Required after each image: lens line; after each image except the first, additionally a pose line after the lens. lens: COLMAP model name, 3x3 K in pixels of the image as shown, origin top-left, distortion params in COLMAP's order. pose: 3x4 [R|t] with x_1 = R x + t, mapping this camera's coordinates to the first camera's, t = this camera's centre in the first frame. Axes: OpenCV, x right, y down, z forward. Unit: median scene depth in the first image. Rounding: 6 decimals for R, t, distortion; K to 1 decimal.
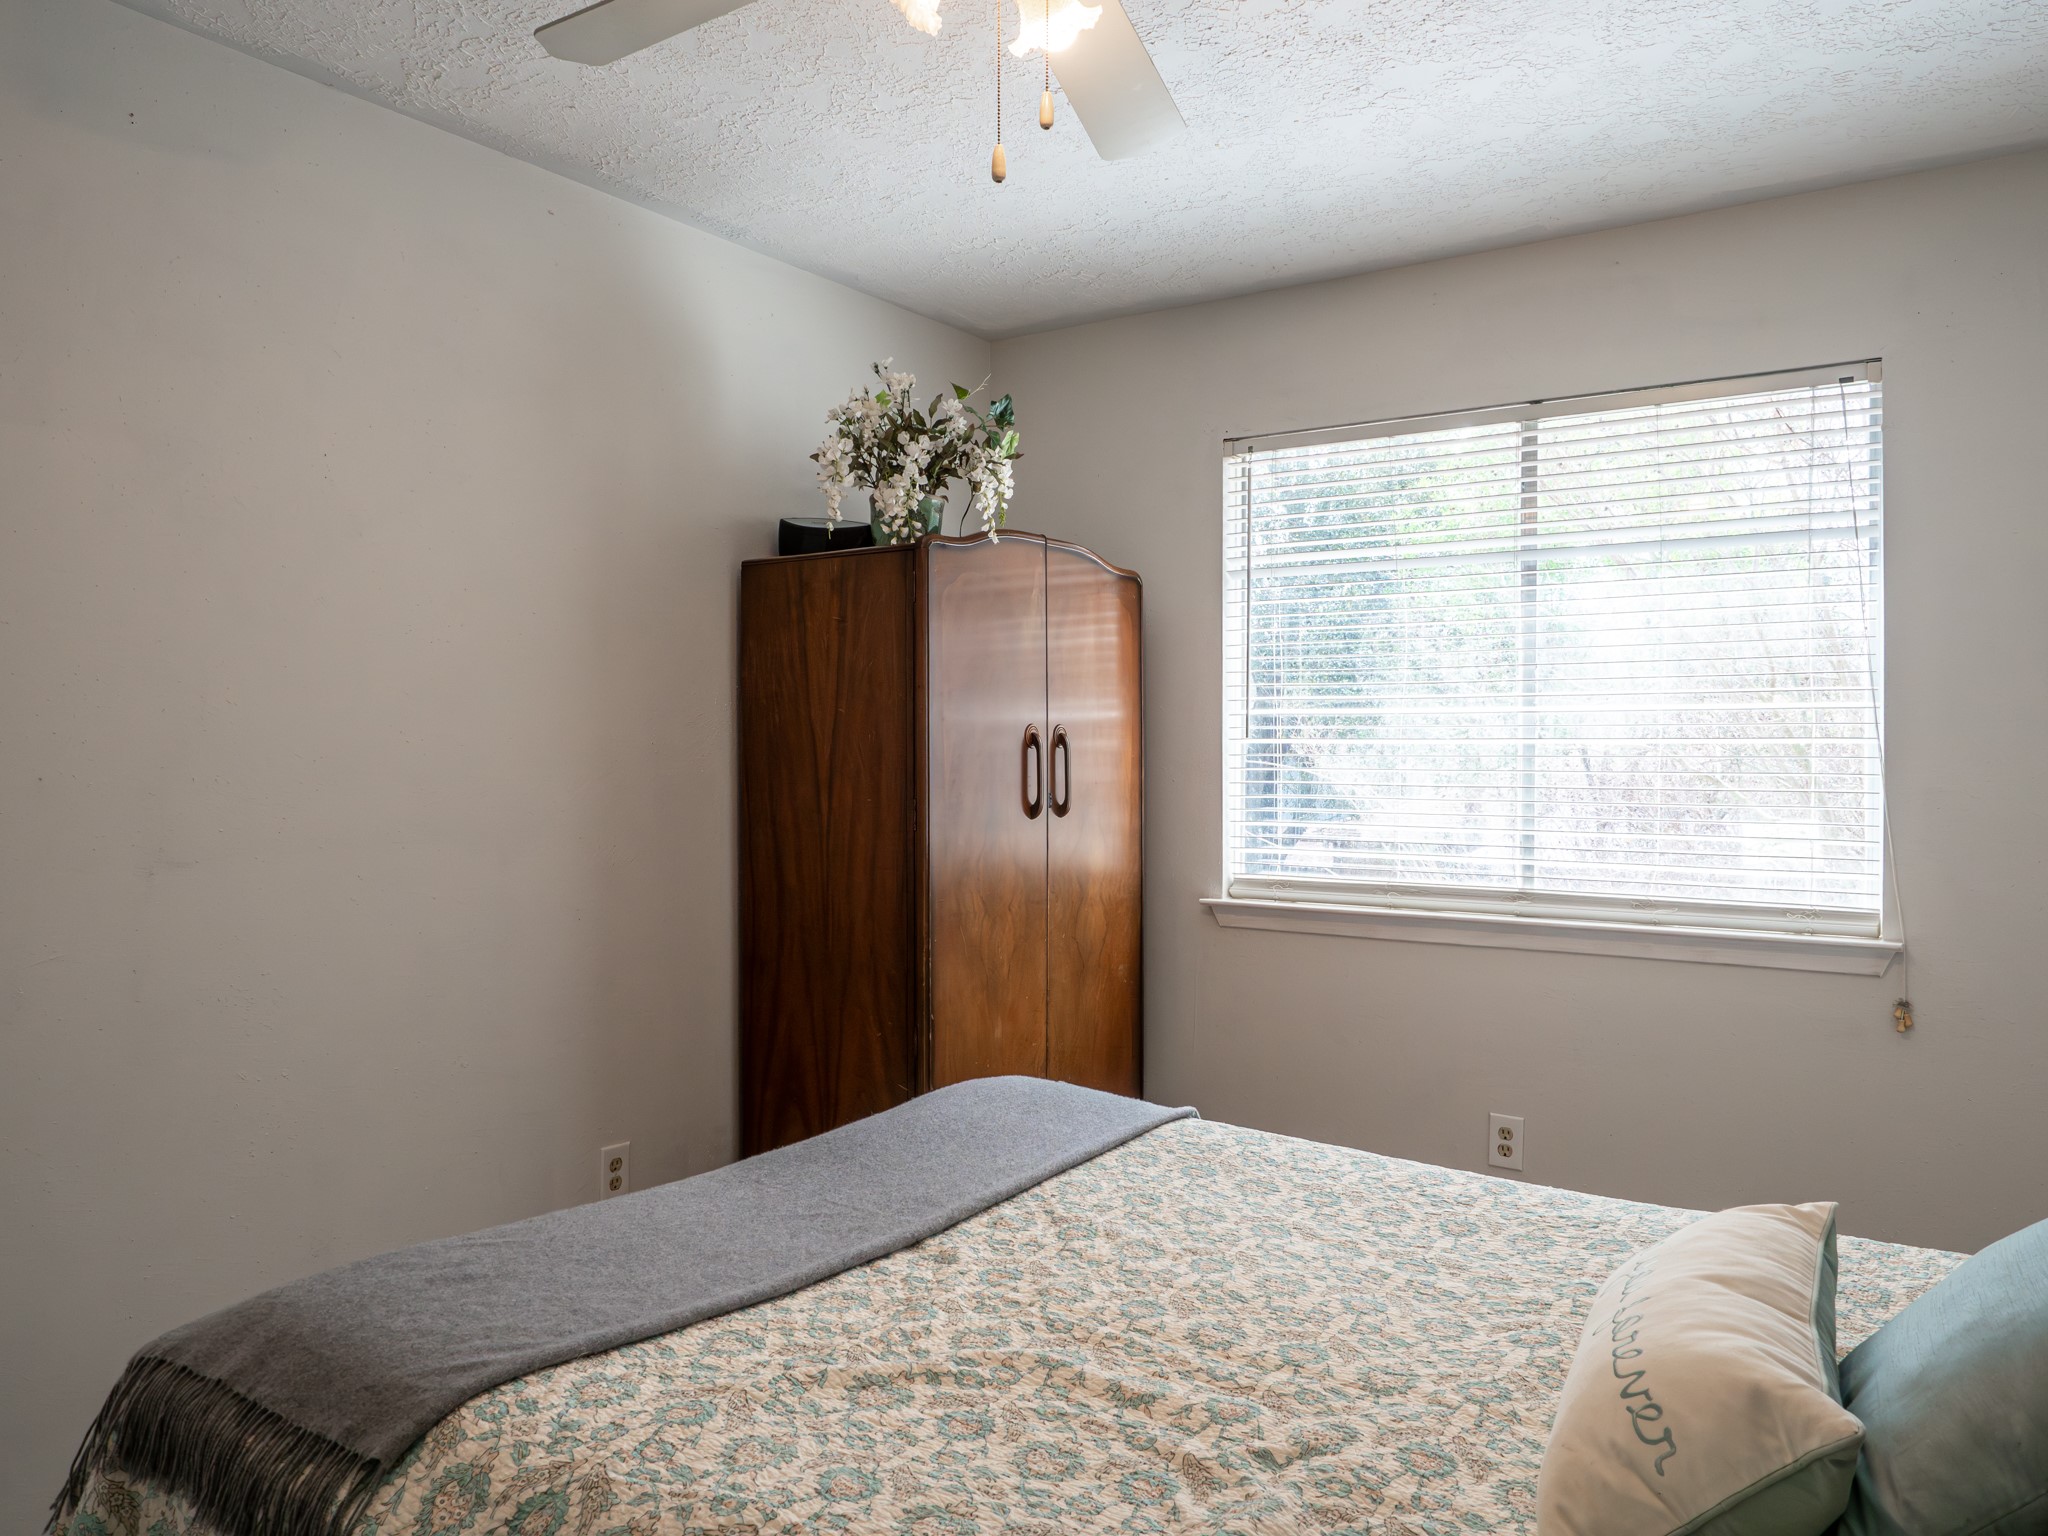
lens RADIAL K [[1501.2, 0, 1031.3], [0, 1501.2, 768.1], [0, 0, 1]] dist [-0.005504, -0.002176]
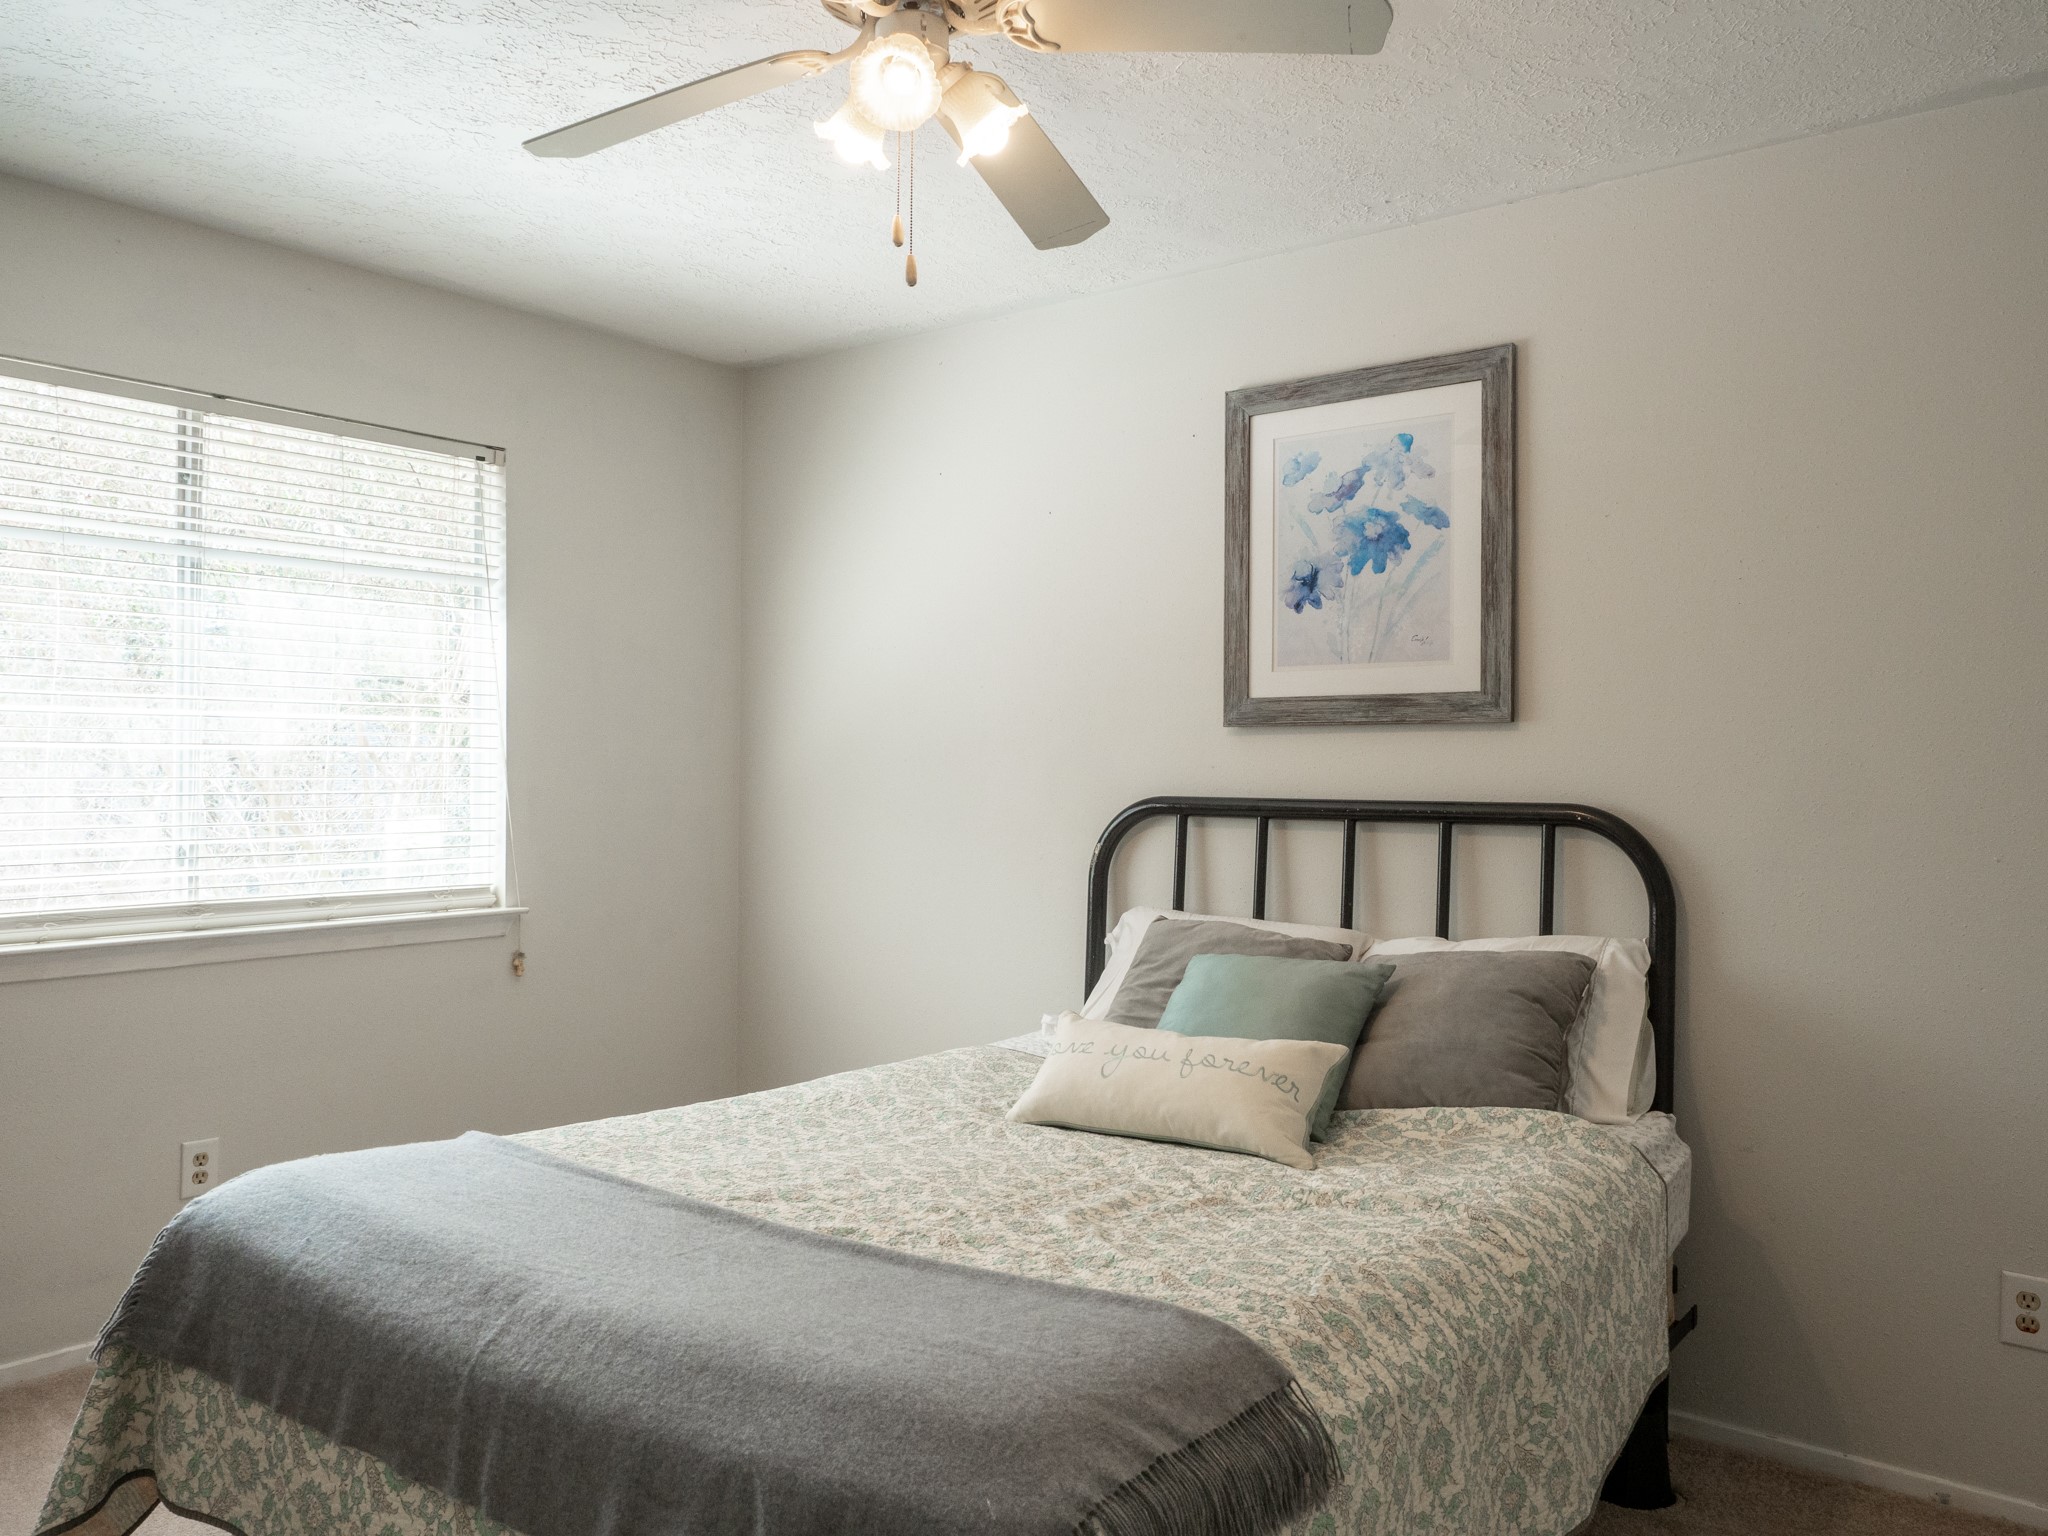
lens RADIAL K [[1501.2, 0, 1031.3], [0, 1501.2, 768.1], [0, 0, 1]] dist [-0.005504, -0.002176]
pose [[0.074013, -0.006651, 0.997235, -0.667880], [0.001932, 0.999977, 0.006525, -0.010783], [-0.997255, 0.001444, 0.074024, 0.459097]]
